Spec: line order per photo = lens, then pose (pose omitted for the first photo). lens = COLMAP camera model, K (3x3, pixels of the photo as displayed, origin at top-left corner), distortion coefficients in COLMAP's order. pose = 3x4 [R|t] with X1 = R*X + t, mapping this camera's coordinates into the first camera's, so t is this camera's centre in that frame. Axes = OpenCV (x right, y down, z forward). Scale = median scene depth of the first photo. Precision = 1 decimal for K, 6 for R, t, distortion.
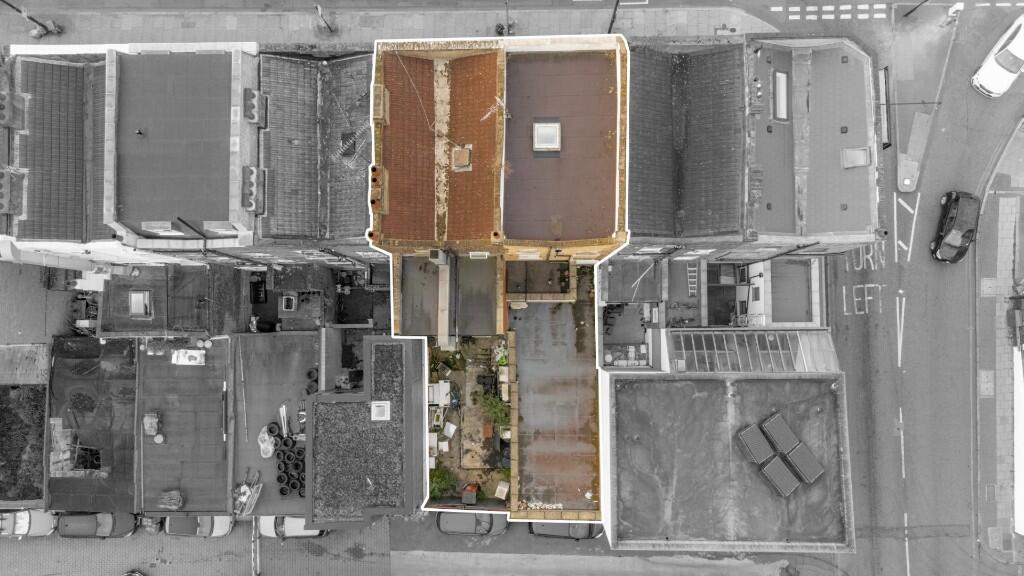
lens RADIAL K [[757.8, 0, 509.5], [0, 757.8, 283.7], [0, 0, 1]] dist [0.042131, -0.026961]
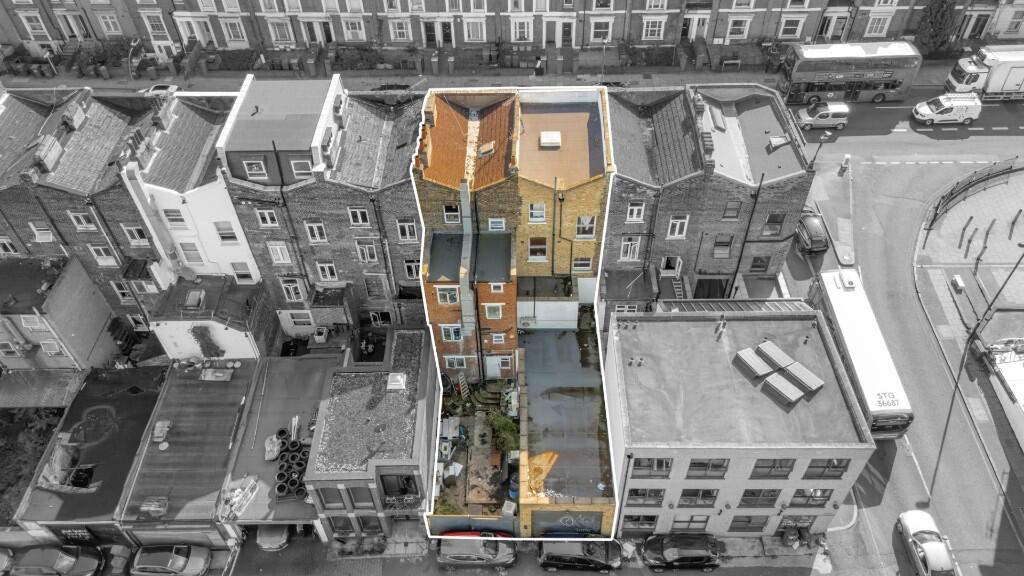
lens RADIAL K [[757.8, 0, 509.5], [0, 757.8, 283.7], [0, 0, 1]] dist [0.042131, -0.026961]
pose [[0.999829, 0.018411, 0.001852, -0.017345], [-0.012968, 0.768584, -0.639617, 0.678709], [-0.013199, 0.639484, 0.768691, 0.100497]]
